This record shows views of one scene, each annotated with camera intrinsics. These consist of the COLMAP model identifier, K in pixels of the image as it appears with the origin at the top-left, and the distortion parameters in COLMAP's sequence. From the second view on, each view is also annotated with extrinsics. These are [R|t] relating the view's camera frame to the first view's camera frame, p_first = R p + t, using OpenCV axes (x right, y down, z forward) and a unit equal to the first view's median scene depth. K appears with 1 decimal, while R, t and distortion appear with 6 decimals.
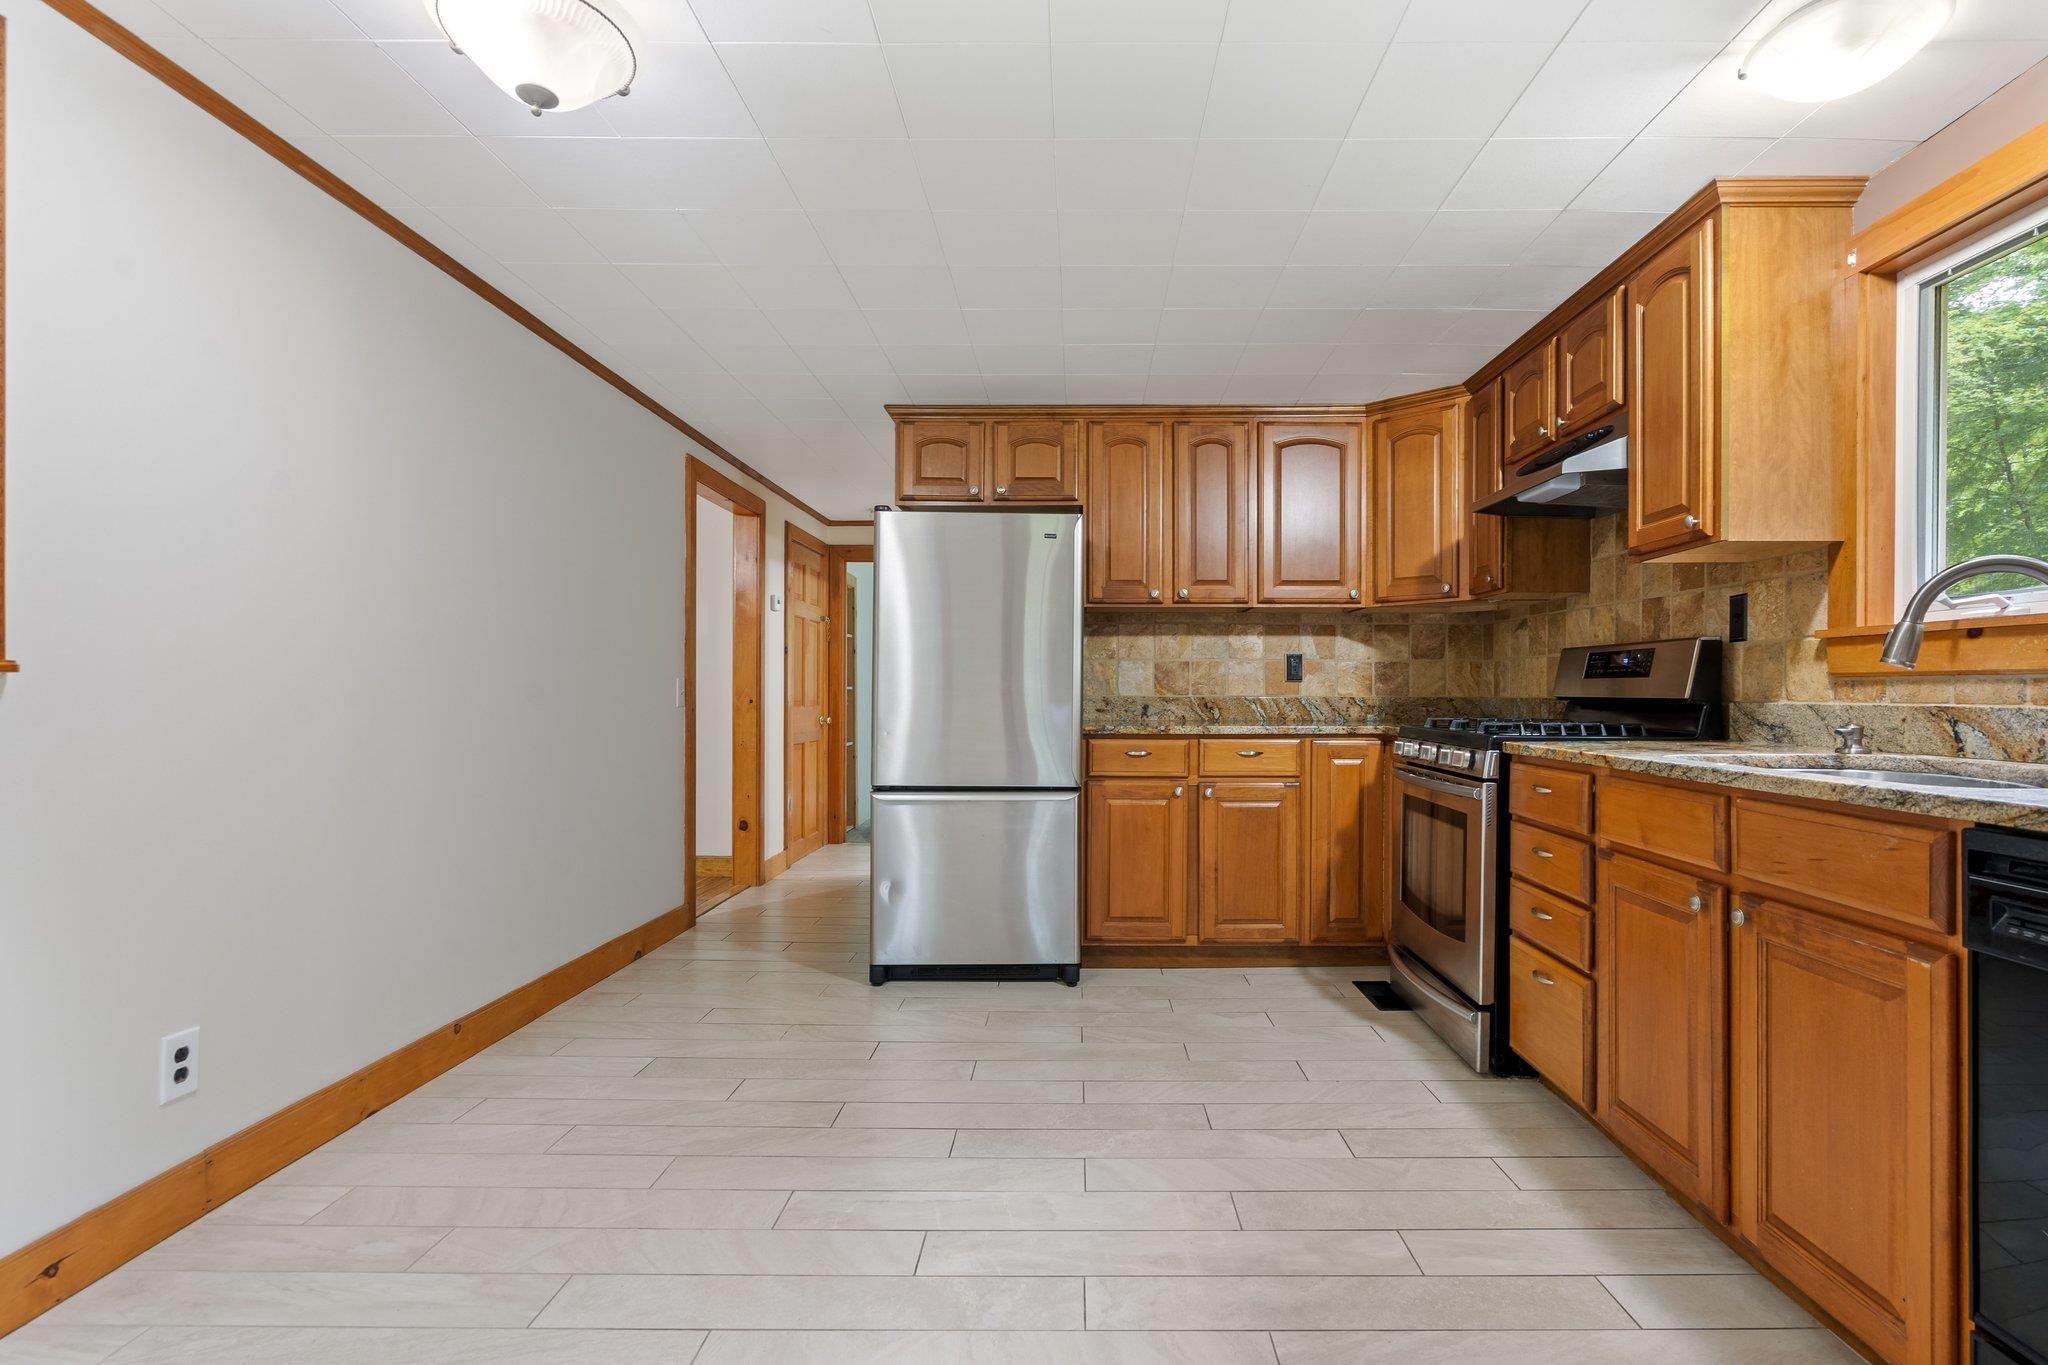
lens RADIAL K [[983.6, 0, 1025.1], [0, 983.6, 688.0], [0, 0, 1]] dist [0.004100, -0.001660]
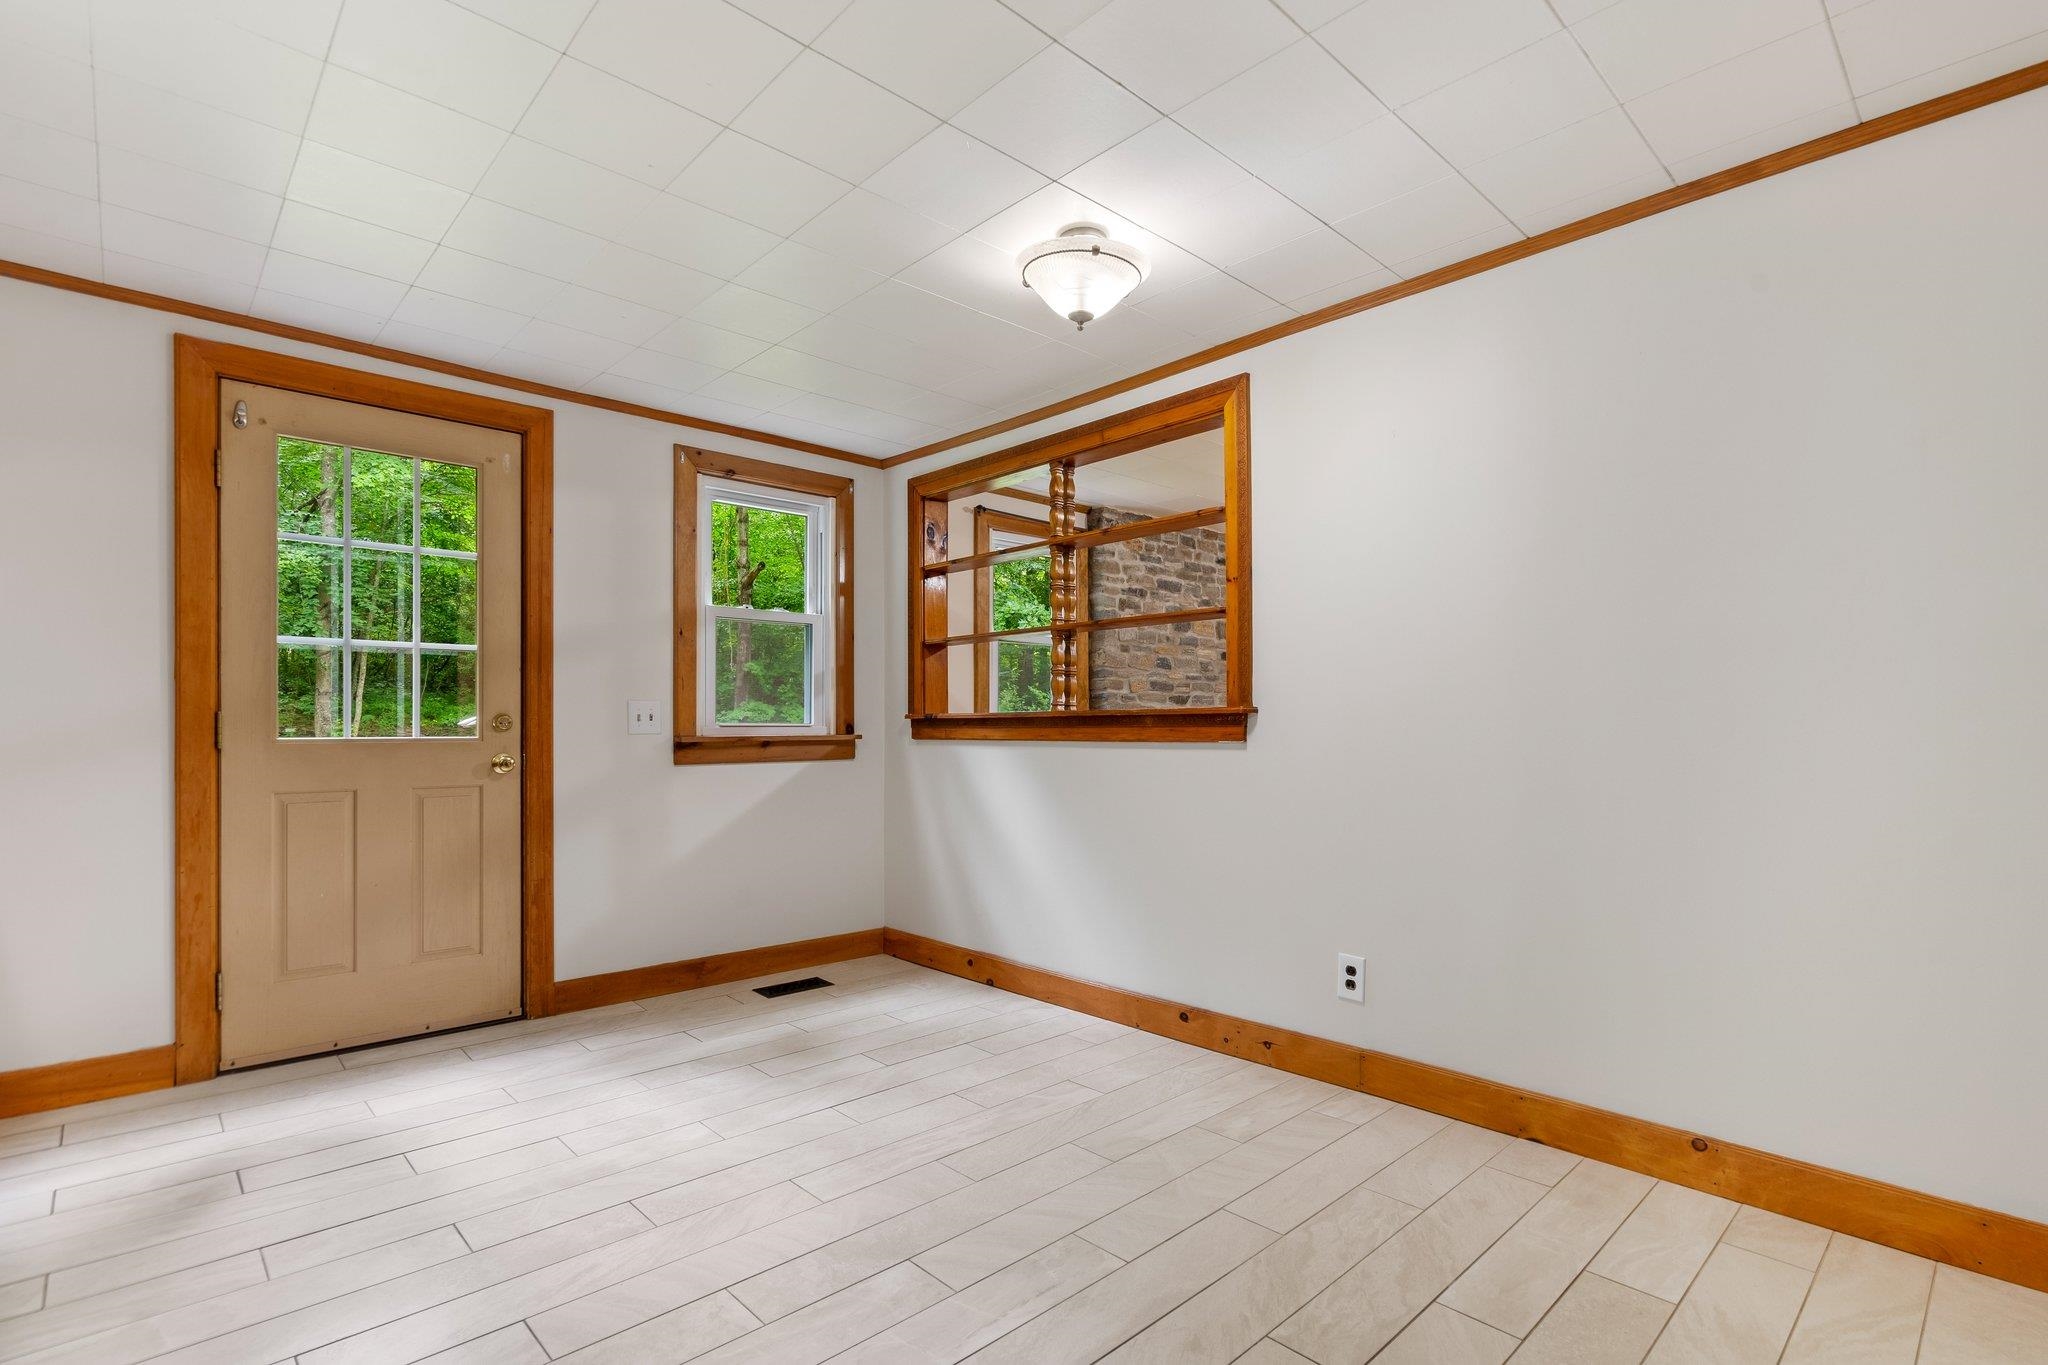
lens RADIAL K [[983.6, 0, 1050.6], [0, 983.6, 717.7], [0, 0, 1]] dist [0.004100, -0.001660]
pose [[-0.672314, -0.004513, -0.740252, 0.529004], [0.005540, 0.999923, -0.011128, 0.010373], [0.740245, -0.011582, -0.672237, 1.666237]]
